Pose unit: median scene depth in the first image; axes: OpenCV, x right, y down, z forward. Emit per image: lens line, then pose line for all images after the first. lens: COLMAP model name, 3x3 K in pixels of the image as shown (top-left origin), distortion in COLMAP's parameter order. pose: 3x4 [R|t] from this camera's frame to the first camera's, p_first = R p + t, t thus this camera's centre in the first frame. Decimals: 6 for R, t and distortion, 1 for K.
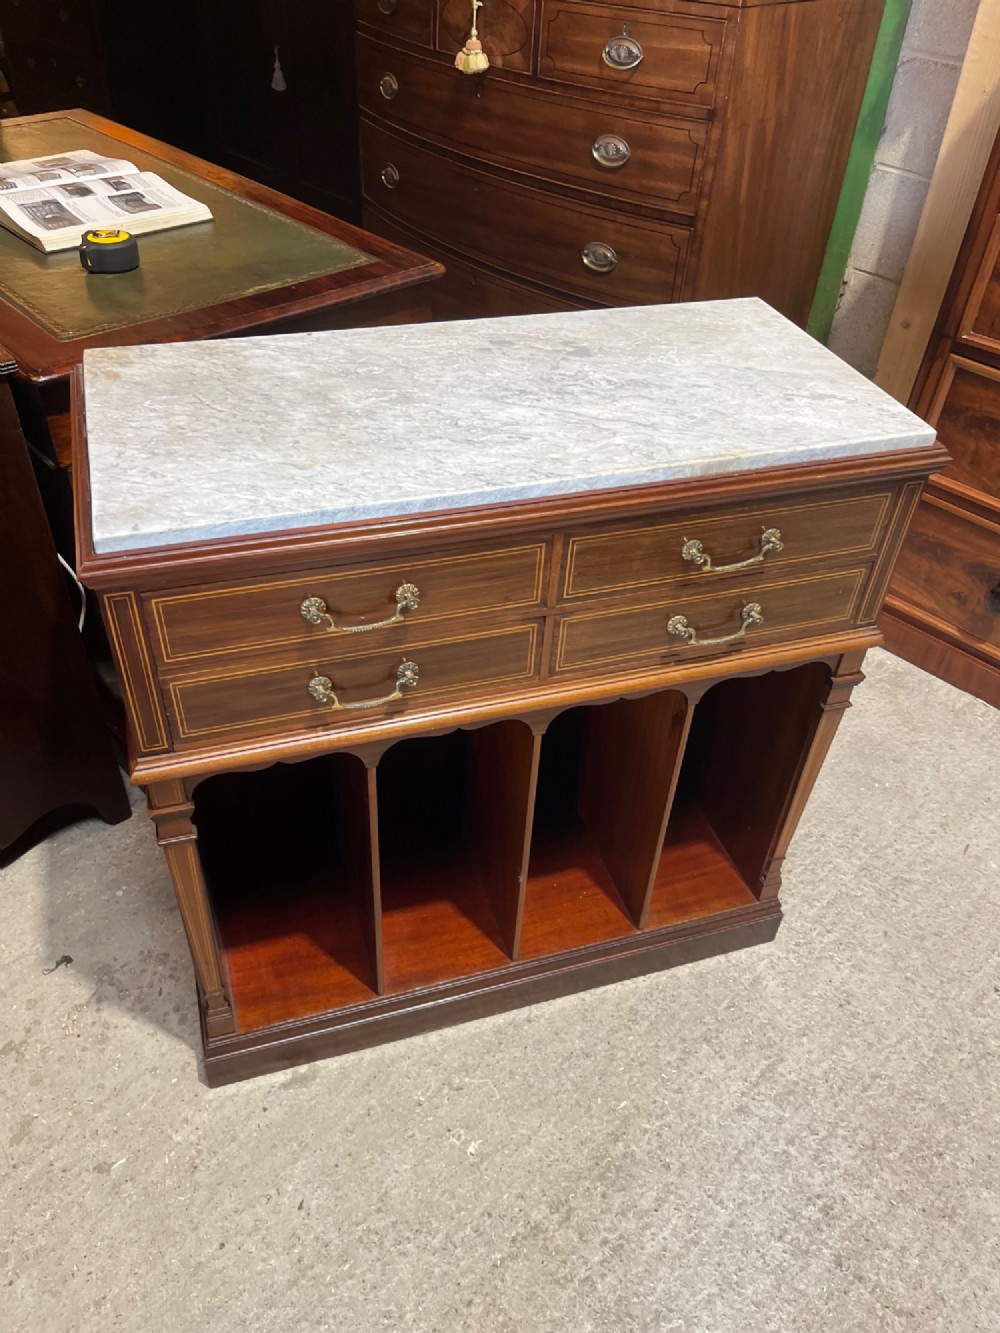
lens RADIAL K [[1011.4, 0, 490.0], [0, 1011.4, 665.6], [0, 0, 1]] dist [0.062478, -0.097366]
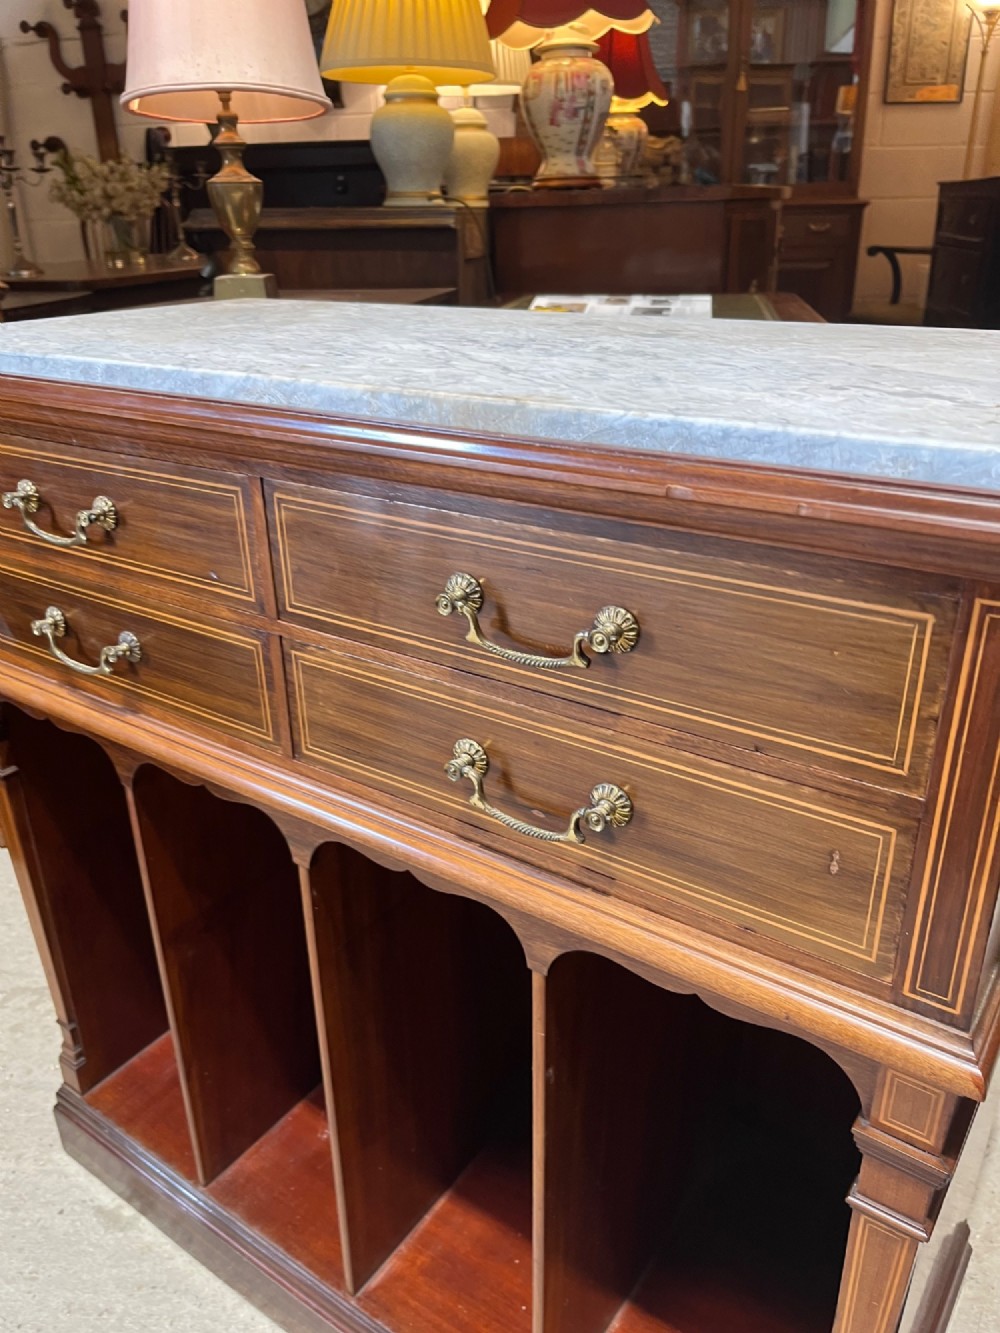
lens RADIAL K [[1011.4, 0, 490.0], [0, 1011.4, 665.6], [0, 0, 1]] dist [0.062478, -0.097366]
pose [[0.599259, 0.273993, -0.752208, 0.474763], [-0.482172, 0.873593, -0.065922, -0.044137], [0.639061, 0.402197, 0.655620, 0.546871]]
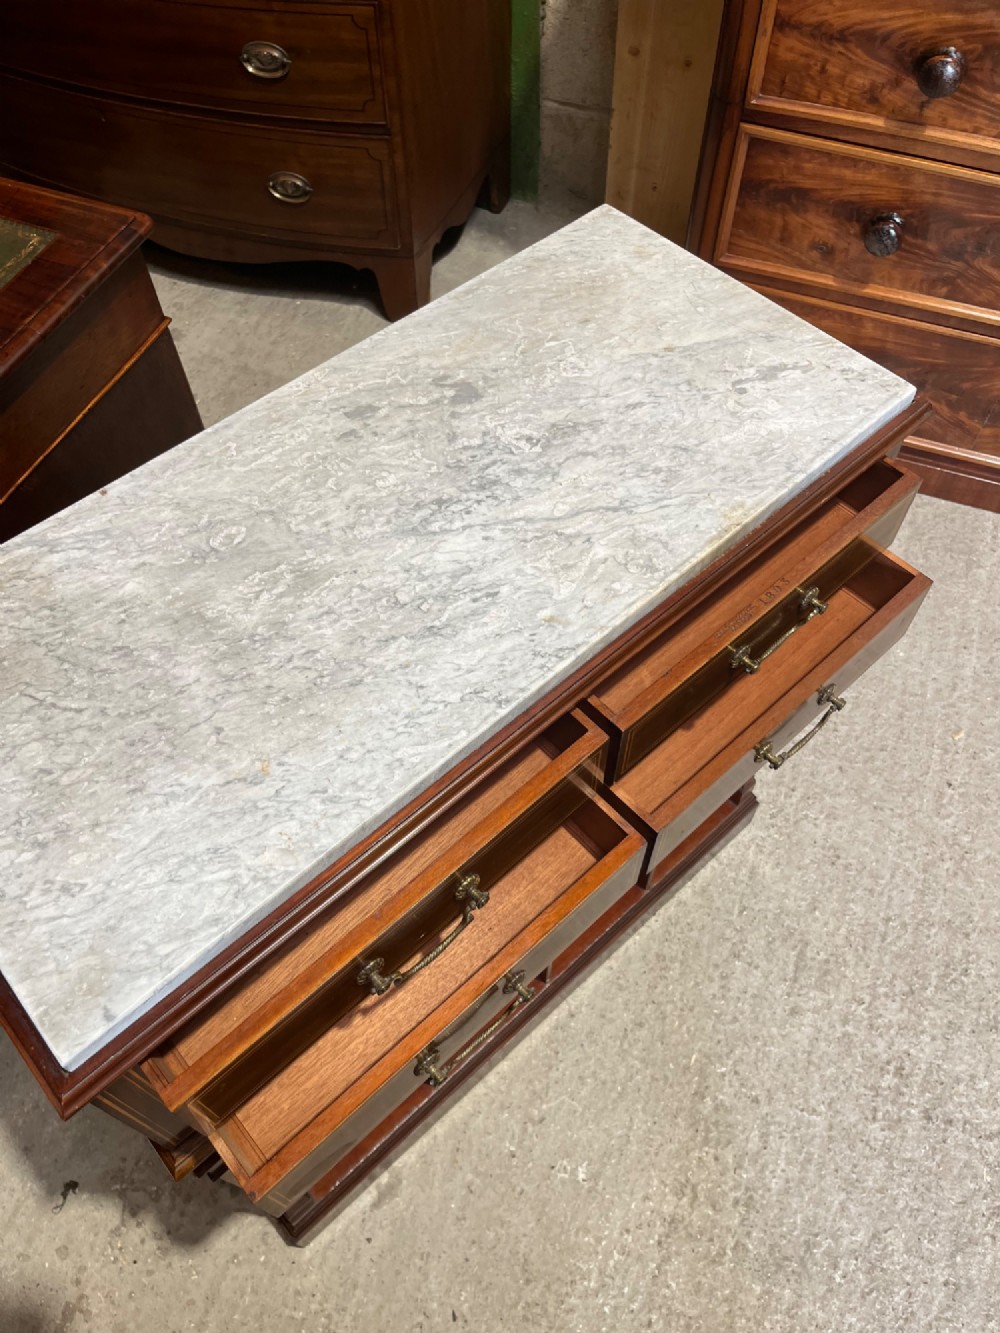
lens RADIAL K [[1018.0, 0, 503.4], [0, 1018.0, 667.3], [0, 0, 1]] dist [0.055900, -0.079162]
pose [[0.906354, -0.375553, 0.193604, -0.096693], [0.305771, 0.899232, 0.312869, -0.312423], [-0.291593, -0.224372, 0.929855, 0.207700]]
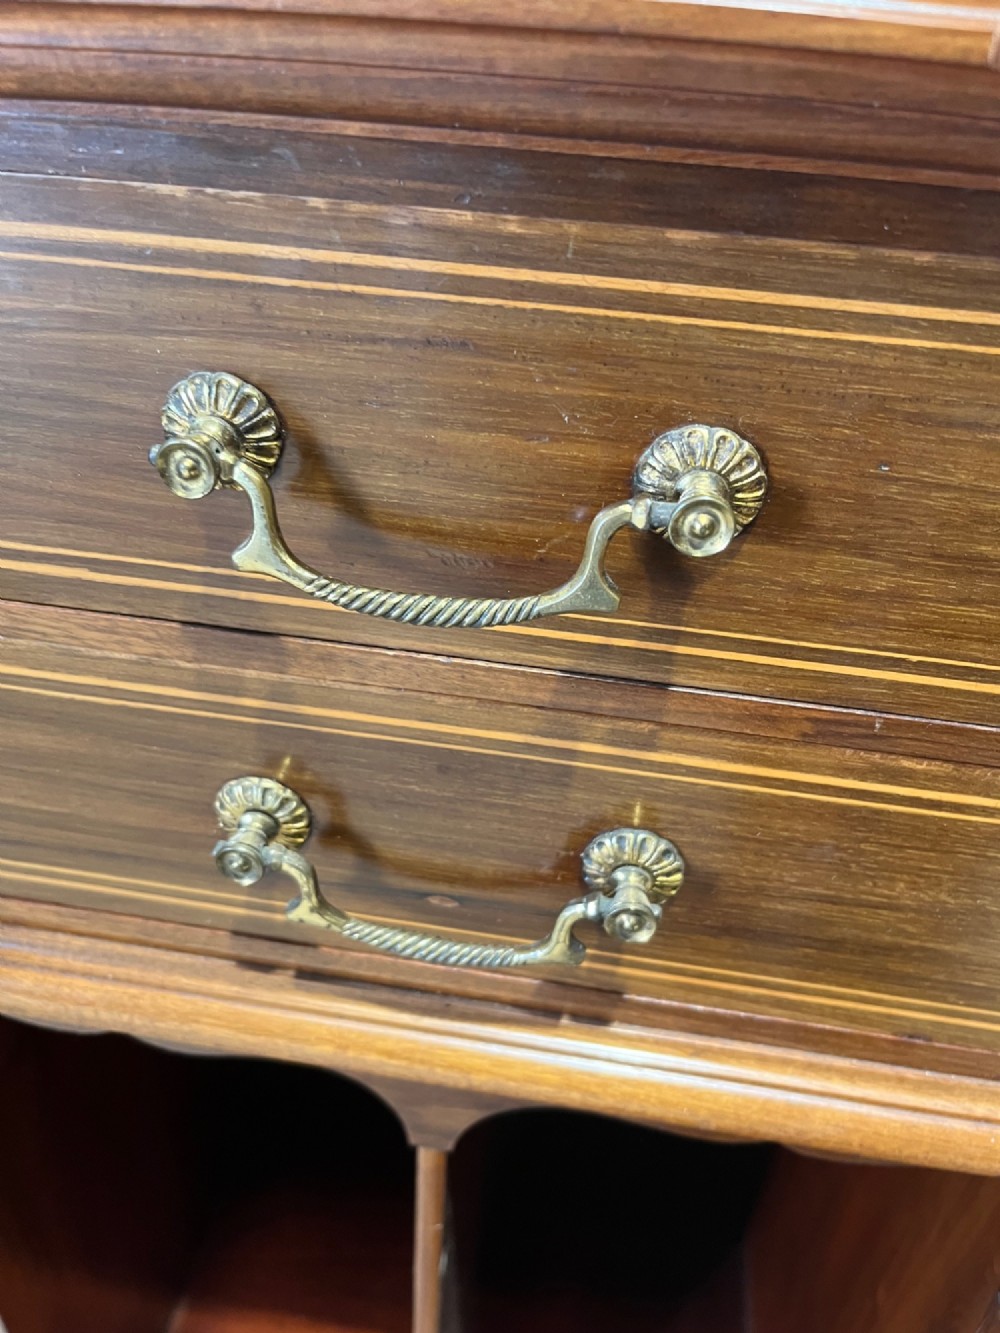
lens RADIAL K [[1009.7, 0, 500.3], [0, 1009.7, 661.9], [0, 0, 1]] dist [0.065164, -0.104191]
pose [[0.899869, 0.247910, -0.358854, 0.255170], [-0.297713, 0.950406, -0.089972, -0.057450], [0.318752, 0.187798, 0.929047, 0.674662]]
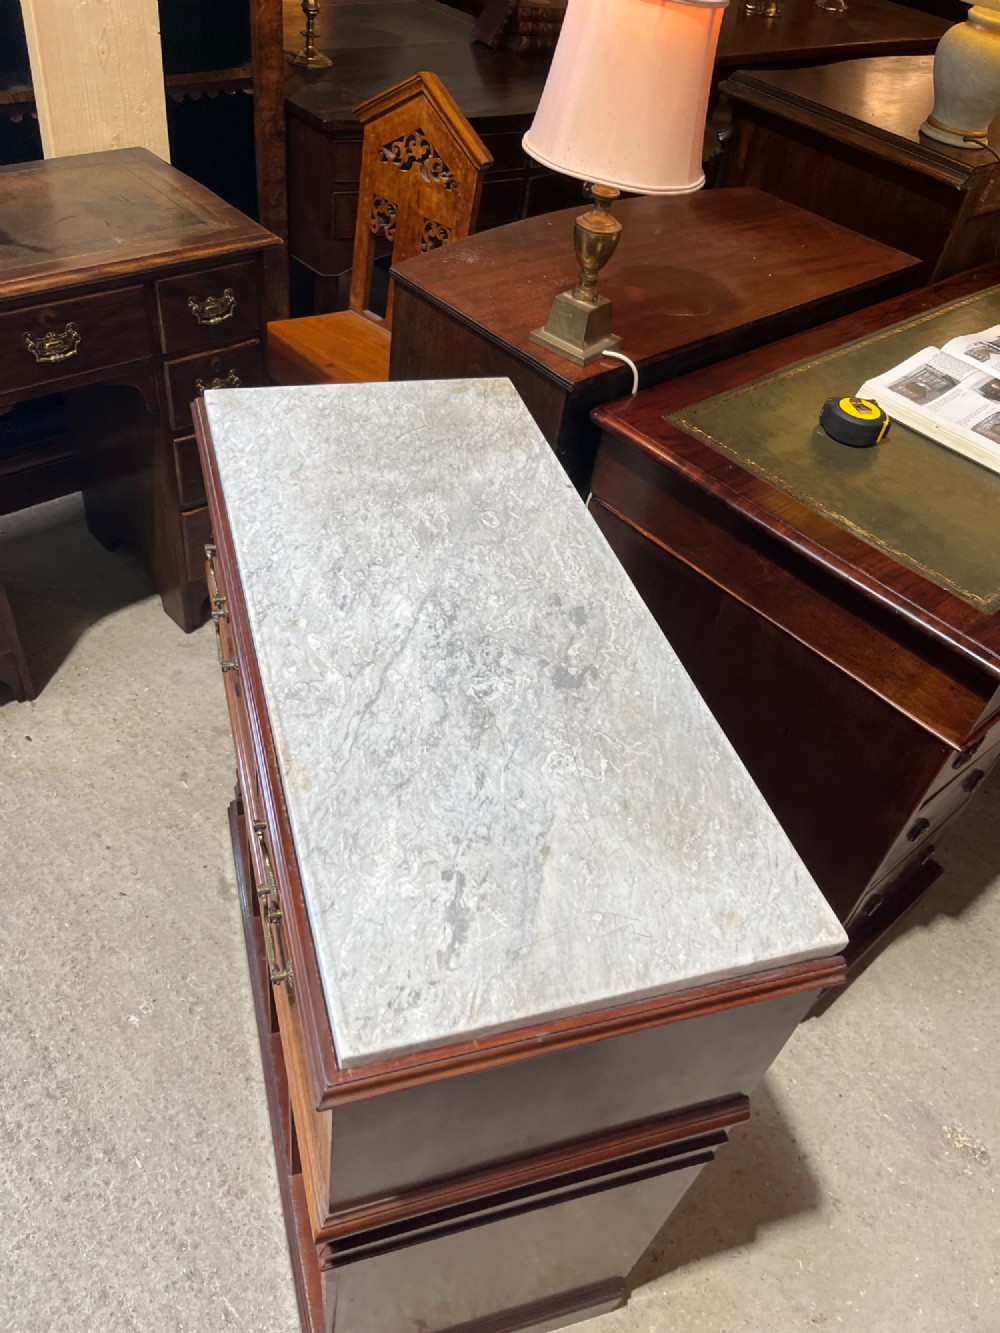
lens RADIAL K [[998.8, 0, 492.7], [0, 998.8, 666.1], [0, 0, 1]] dist [0.090817, -0.131957]
pose [[-0.004613, 0.659250, -0.751909, 0.586220], [-0.737813, 0.505298, 0.447556, -0.544707], [0.674989, 0.556833, 0.484073, 0.510785]]
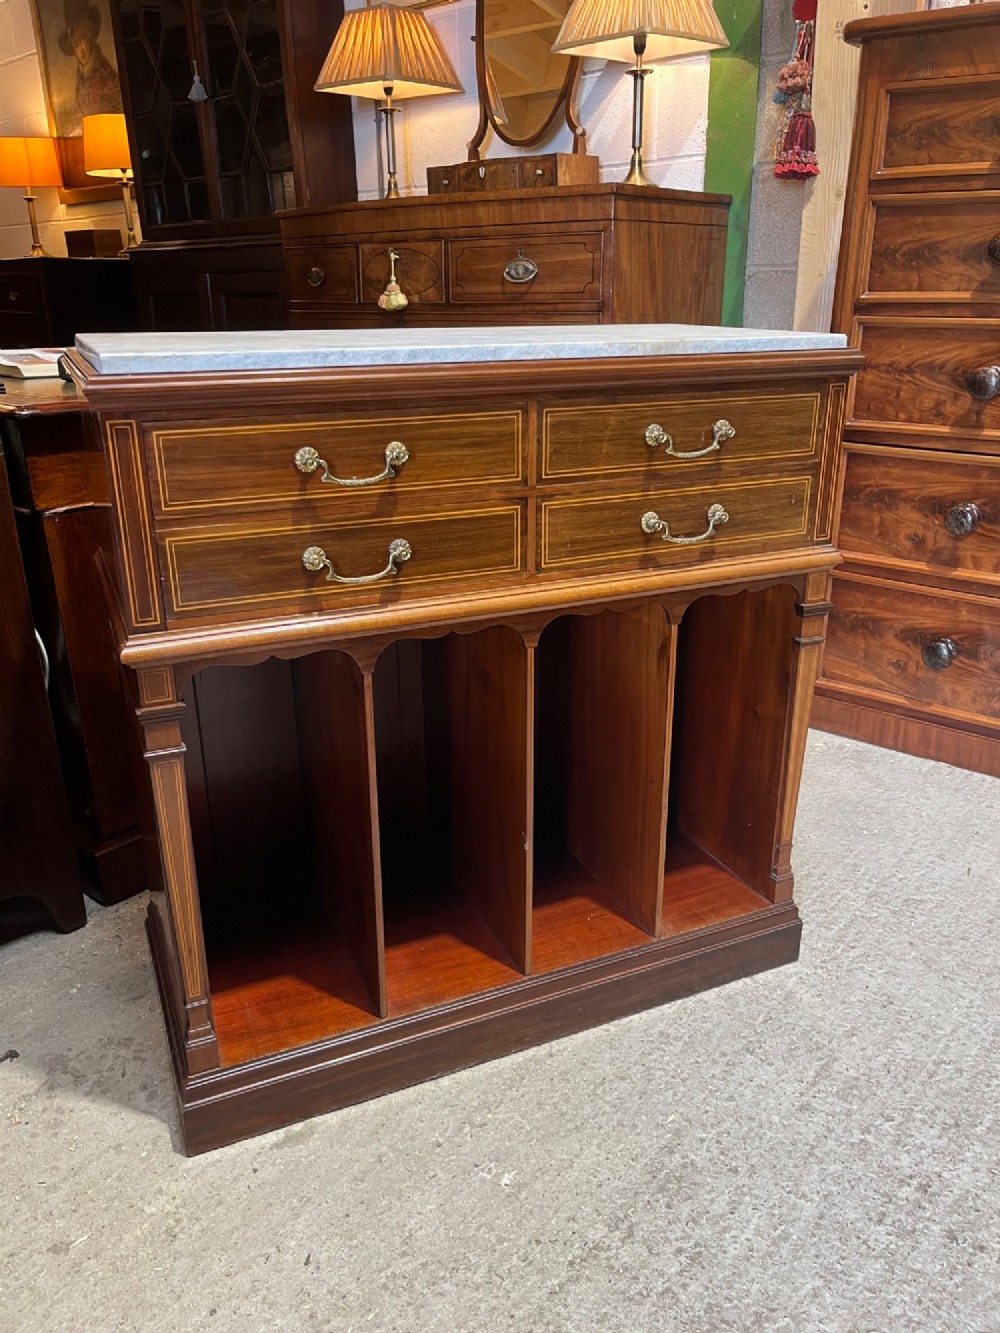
lens RADIAL K [[1009.7, 0, 500.3], [0, 1009.7, 661.9], [0, 0, 1]] dist [0.065164, -0.104191]
pose [[0.992278, -0.083461, 0.091750, -0.065518], [0.109673, 0.935893, -0.334777, 0.361033], [-0.057927, 0.342255, 0.937820, 0.062607]]
